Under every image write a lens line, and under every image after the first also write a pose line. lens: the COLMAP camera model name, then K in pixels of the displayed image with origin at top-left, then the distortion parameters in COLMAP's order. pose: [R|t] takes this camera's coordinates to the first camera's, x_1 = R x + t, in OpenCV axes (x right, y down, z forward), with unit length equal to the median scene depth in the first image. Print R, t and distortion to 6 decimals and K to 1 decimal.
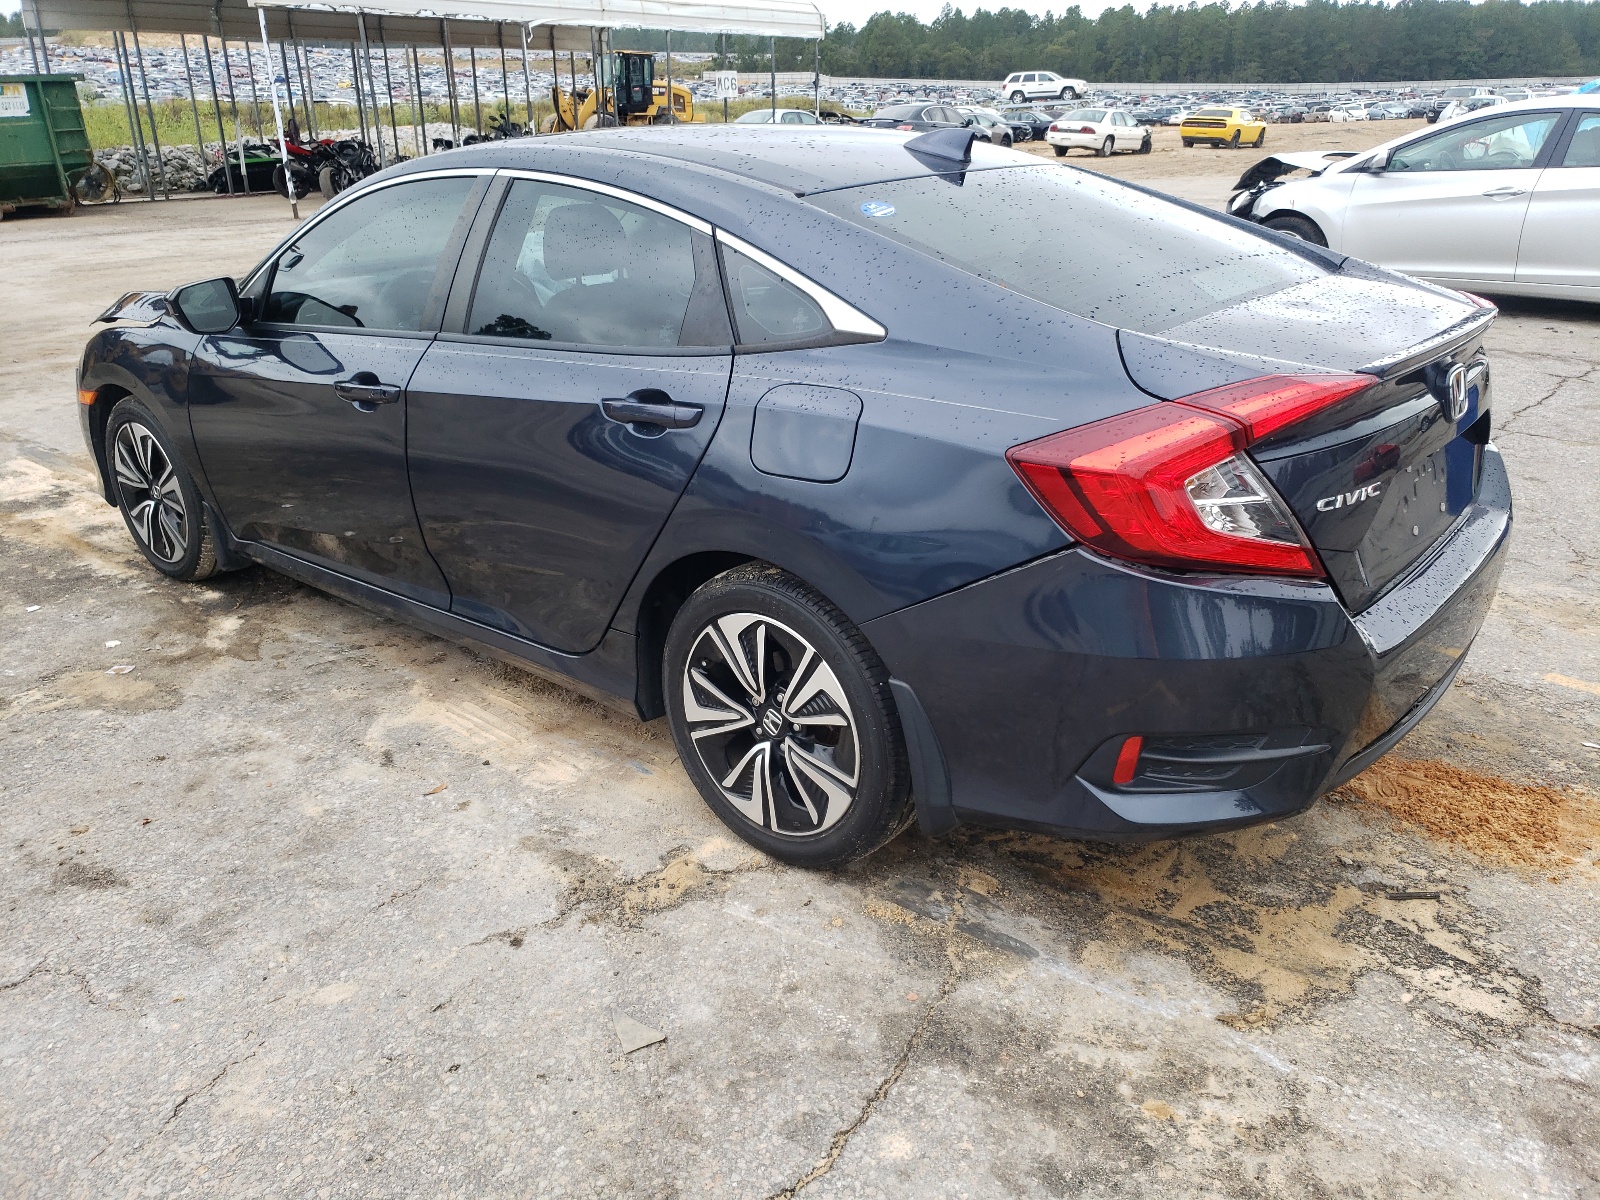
lens RADIAL K [[1246.1, 0, 798.5], [0, 1246.1, 597.2], [0, 0, 1]] dist [-0.006270, 0.033485]
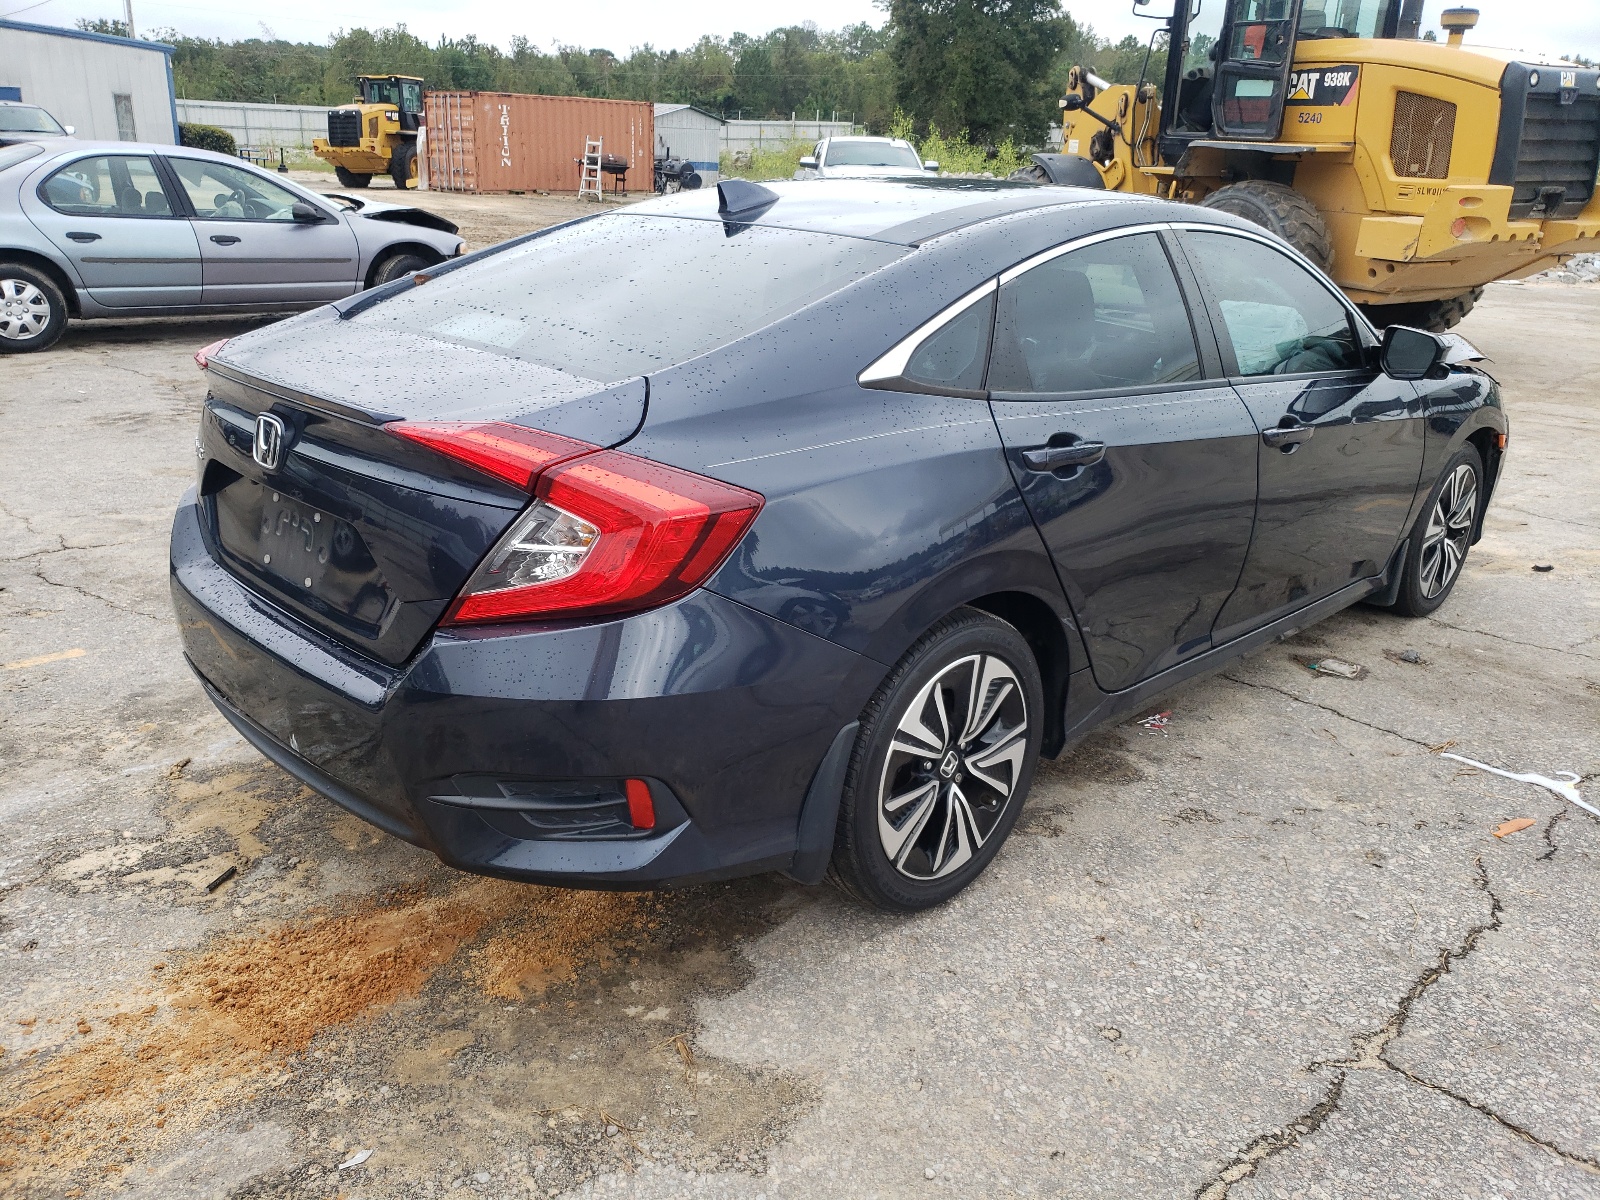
lens RADIAL K [[1246.1, 0, 799.7], [0, 1246.1, 608.4], [0, 0, 1]] dist [-0.006270, 0.033485]
pose [[-0.086488, 0.369377, -0.925246, 1.454359], [-0.380394, 0.846117, 0.373345, -0.585165], [0.920772, 0.384248, 0.067330, 1.392229]]
